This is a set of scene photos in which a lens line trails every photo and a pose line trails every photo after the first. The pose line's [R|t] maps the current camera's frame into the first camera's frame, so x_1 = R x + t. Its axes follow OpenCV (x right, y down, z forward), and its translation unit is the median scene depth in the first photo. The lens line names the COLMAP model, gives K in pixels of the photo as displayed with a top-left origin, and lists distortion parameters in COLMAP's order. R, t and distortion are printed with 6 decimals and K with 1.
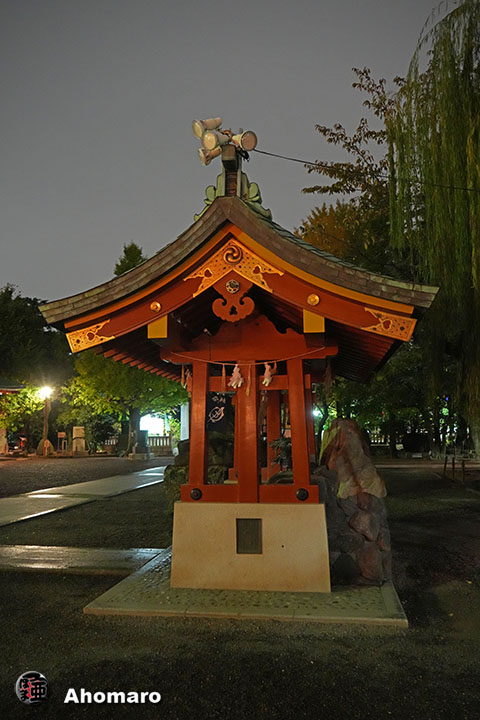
lens RADIAL K [[566.1, 0, 240.0], [0, 566.1, 362.8], [0, 0, 1]] dist [-0.058658, -0.000455]
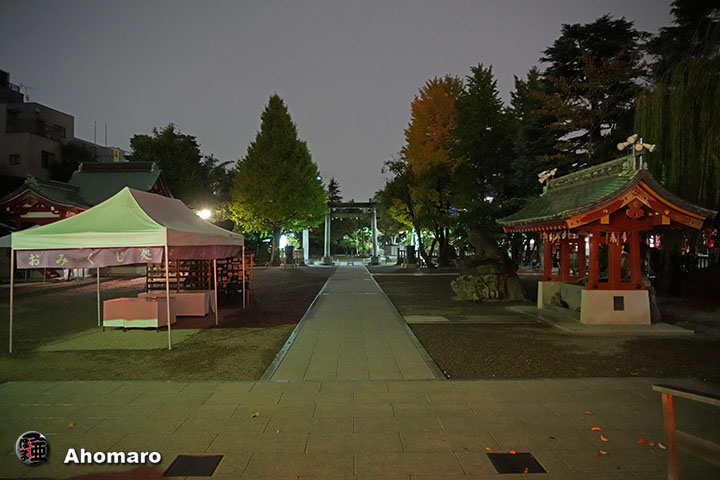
lens RADIAL K [[493.7, 0, 360.3], [0, 493.7, 238.6], [0, 0, 1]] dist [-0.043479, 0.002187]
pose [[0.981778, 0.014725, 0.189461, -1.466372], [-0.035781, 0.993485, 0.108204, -0.157749], [-0.186633, -0.113011, 0.975908, -0.811057]]
